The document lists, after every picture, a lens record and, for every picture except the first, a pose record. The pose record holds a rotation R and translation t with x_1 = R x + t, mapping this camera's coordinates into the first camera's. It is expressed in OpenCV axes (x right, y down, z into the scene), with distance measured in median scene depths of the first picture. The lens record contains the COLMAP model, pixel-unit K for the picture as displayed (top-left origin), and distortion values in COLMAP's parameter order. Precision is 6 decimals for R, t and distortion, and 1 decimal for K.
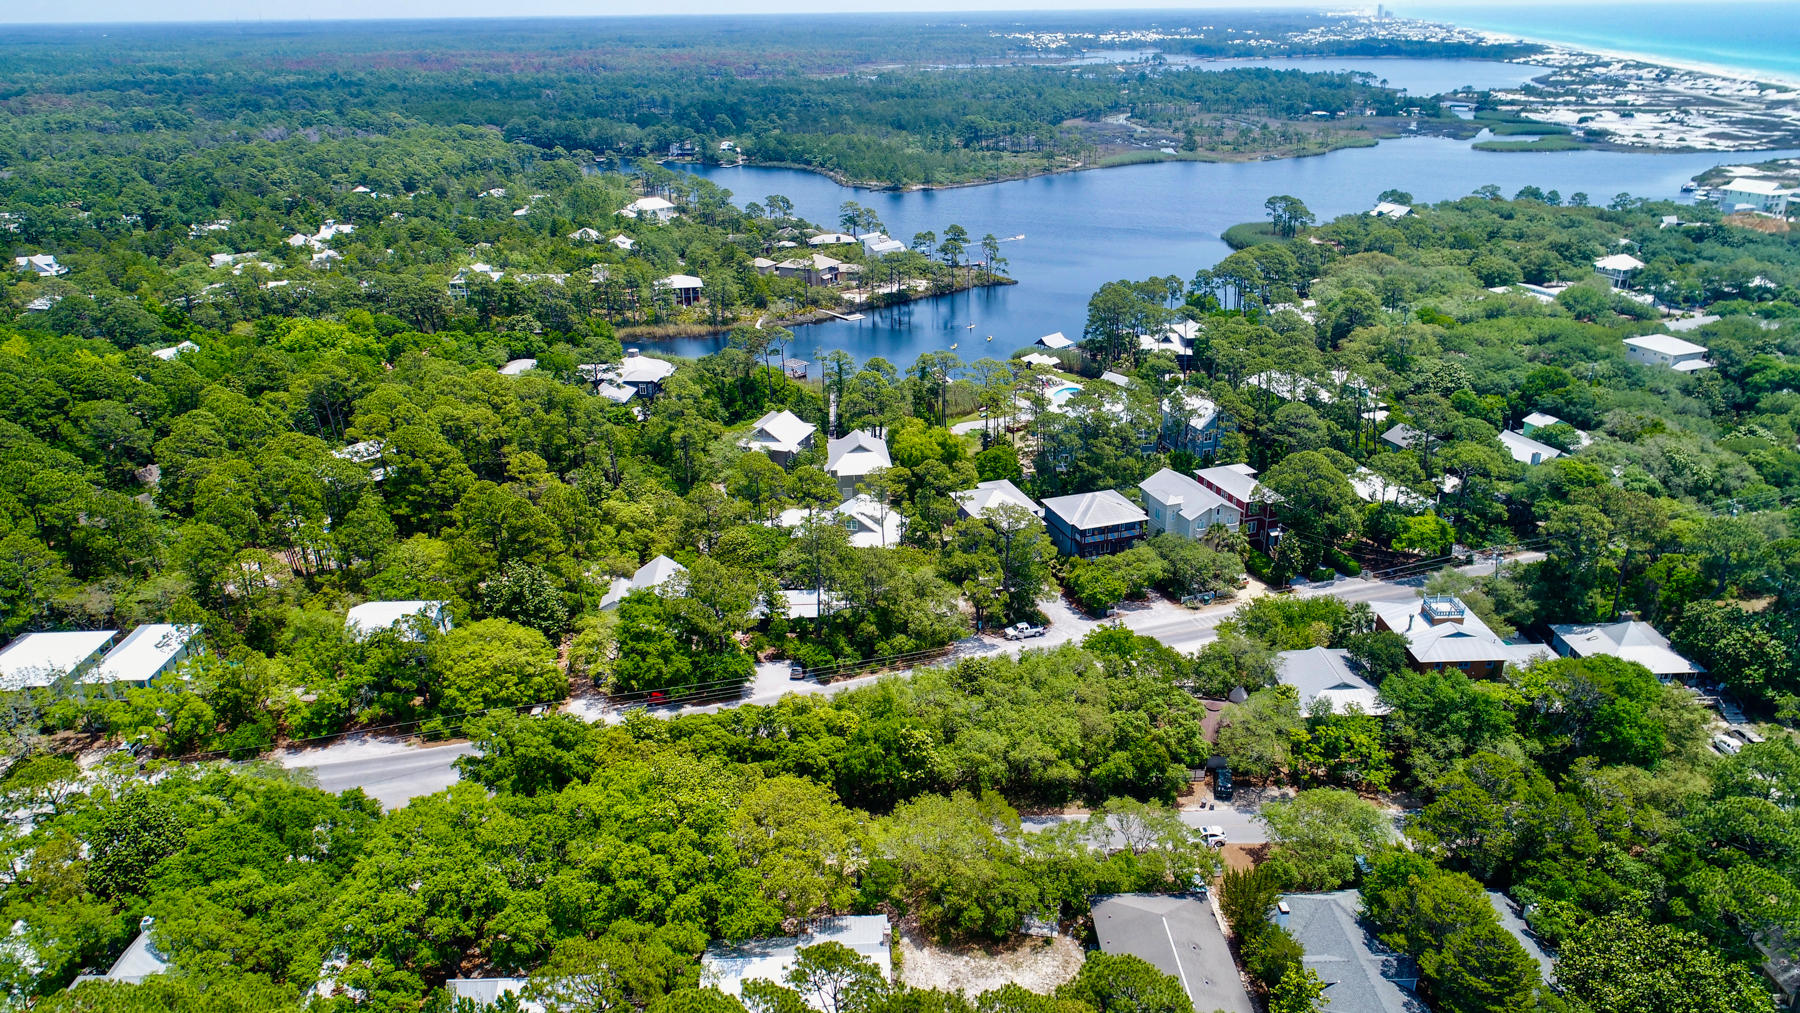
lens RADIAL K [[1209.0, 0, 895.4], [0, 1209.0, 502.2], [0, 0, 1]] dist [0.001260, -0.000495]
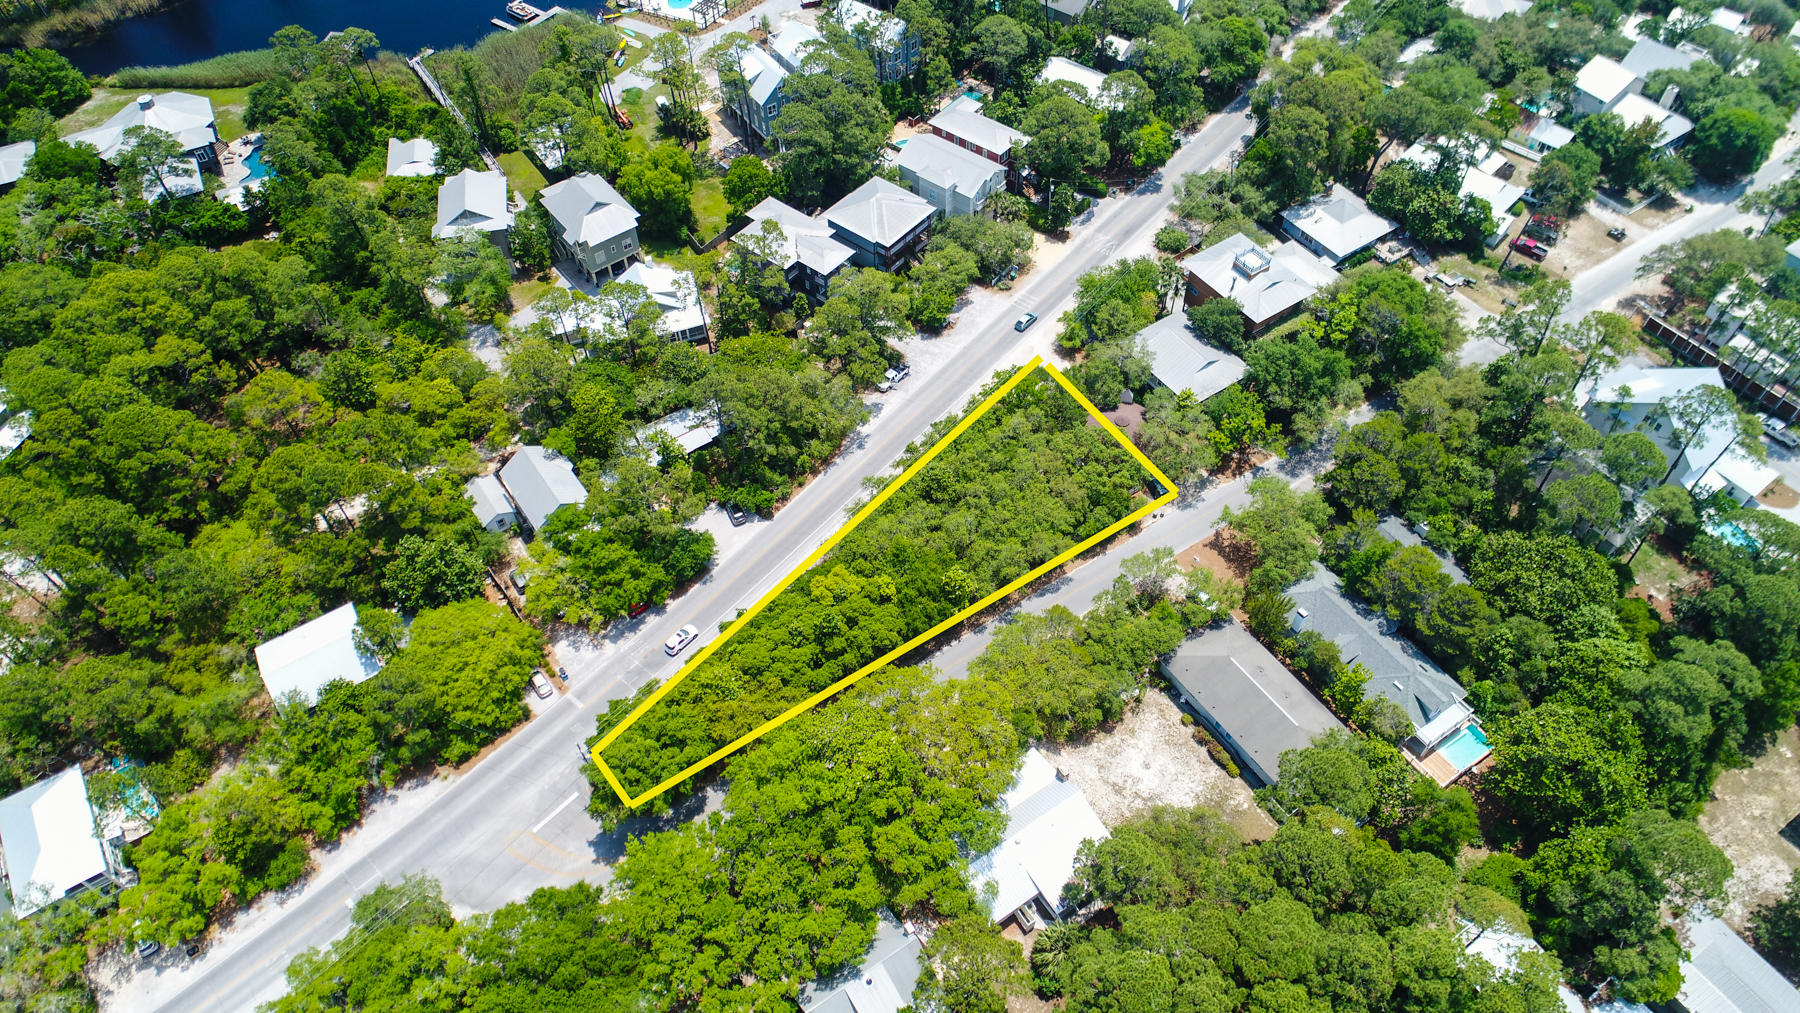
lens RADIAL K [[1209.0, 0, 895.4], [0, 1209.0, 502.2], [0, 0, 1]] dist [0.001260, -0.000495]
pose [[0.850633, -0.413033, 0.325310, -0.259710], [0.208807, 0.833252, 0.511948, -0.318432], [-0.482517, -0.367553, 0.795036, 0.123268]]
